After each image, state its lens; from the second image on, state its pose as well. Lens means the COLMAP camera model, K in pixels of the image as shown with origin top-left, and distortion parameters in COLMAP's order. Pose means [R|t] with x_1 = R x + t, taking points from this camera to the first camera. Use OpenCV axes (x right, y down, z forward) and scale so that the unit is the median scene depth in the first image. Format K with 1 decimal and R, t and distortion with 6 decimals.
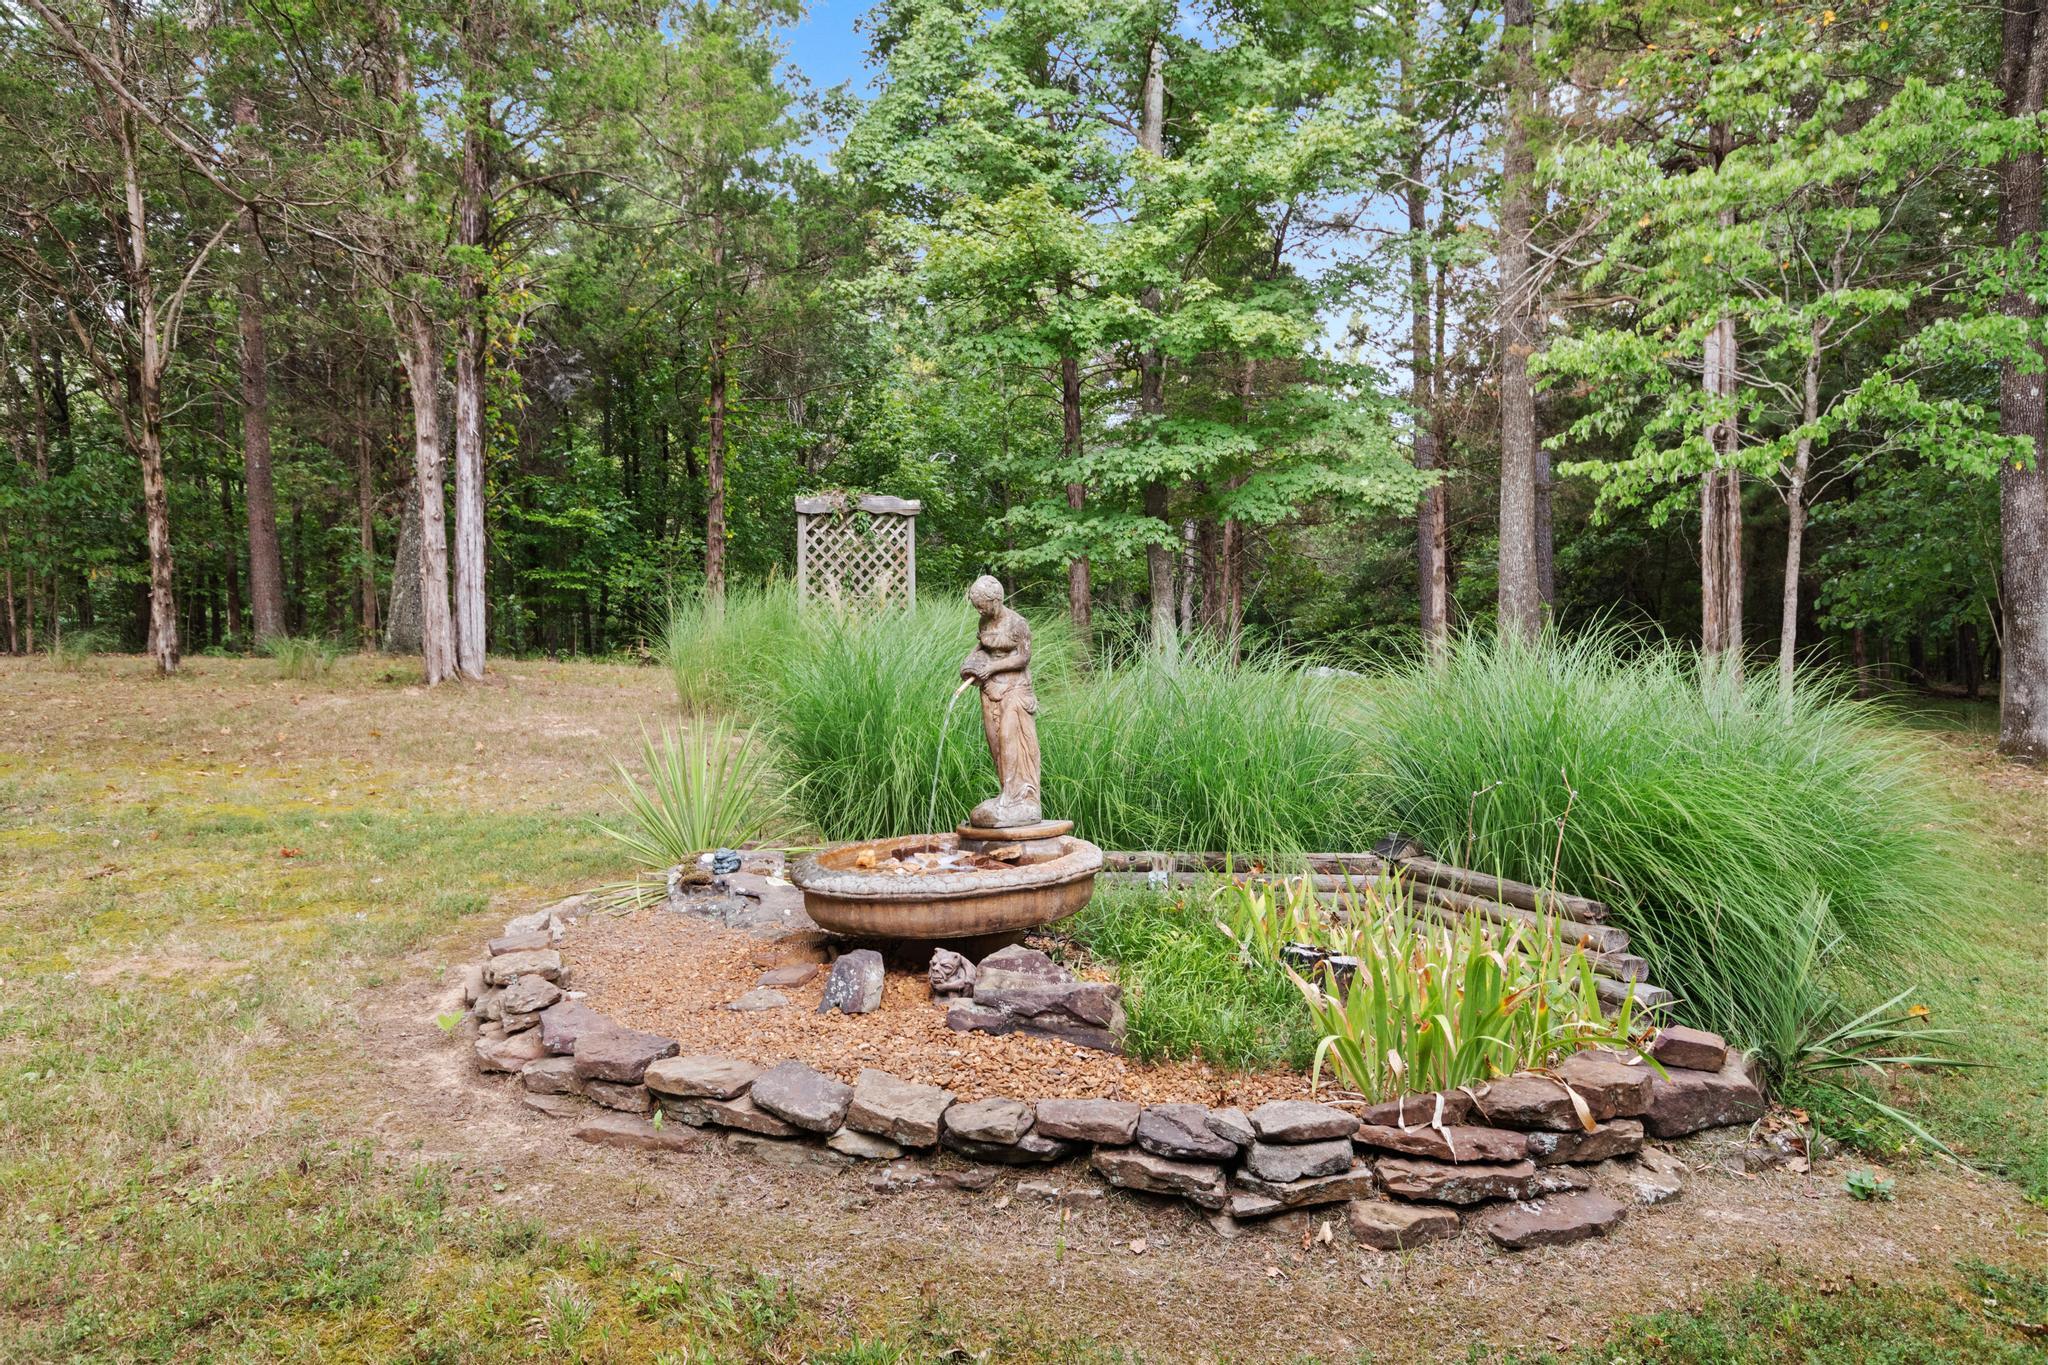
lens RADIAL K [[1427.1, 0, 1024.0], [0, 1427.1, 682.5], [0, 0, 1]] dist [-0.003798, -0.000912]
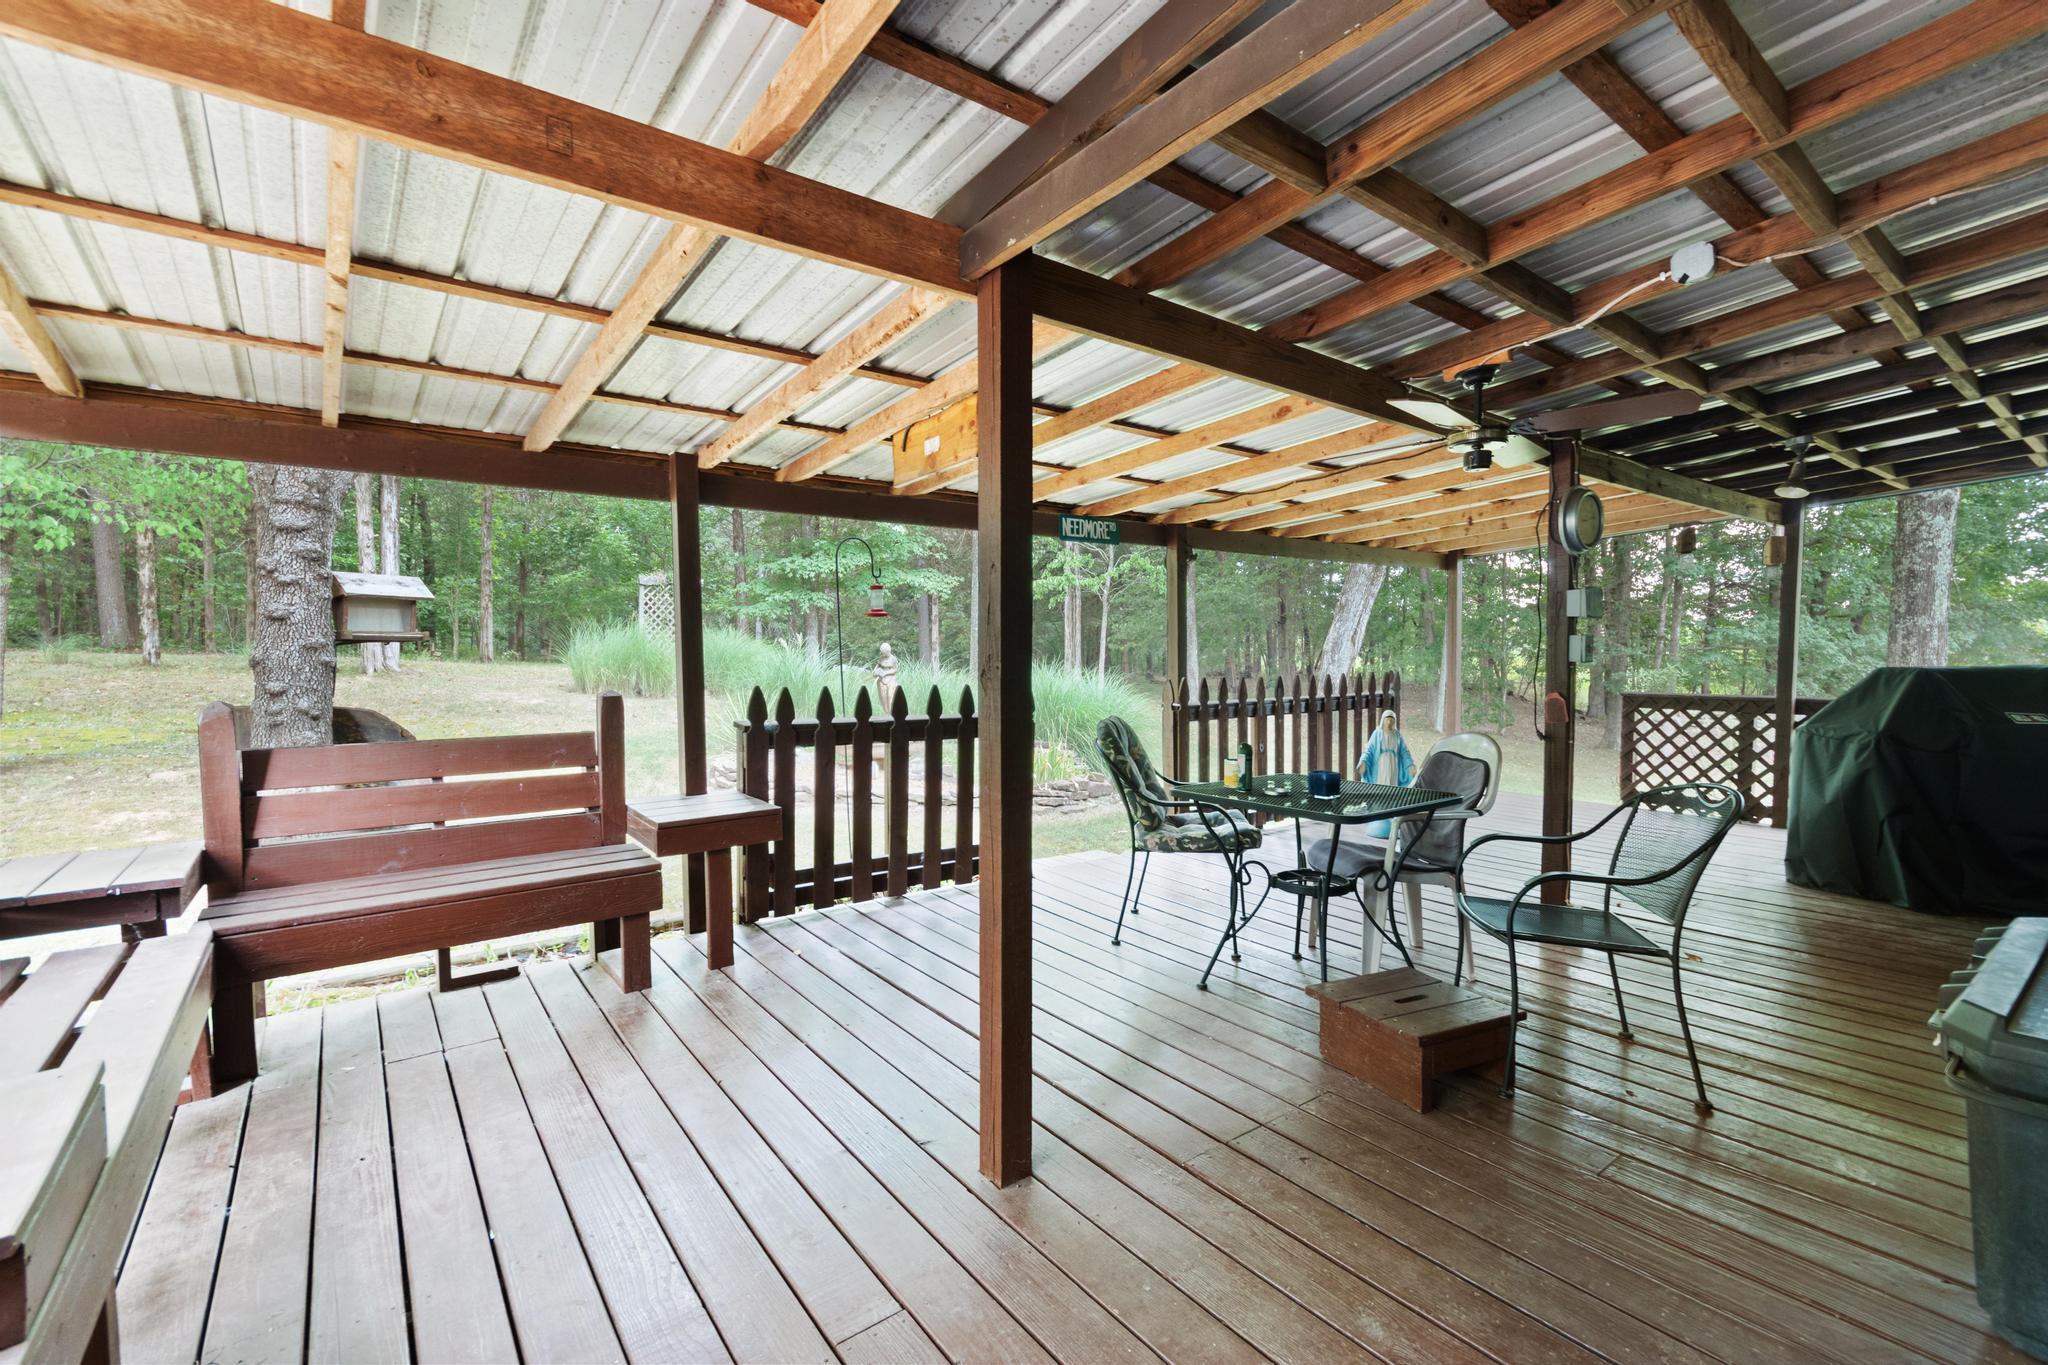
lens RADIAL K [[914.6, 0, 1039.8], [0, 914.6, 646.5], [0, 0, 1]] dist [0.009662, 0.000038]
pose [[0.904380, 0.019620, 0.426277, -0.170442], [-0.006859, 0.999482, -0.031450, -0.002021], [-0.426673, 0.025518, 0.904046, -0.273419]]
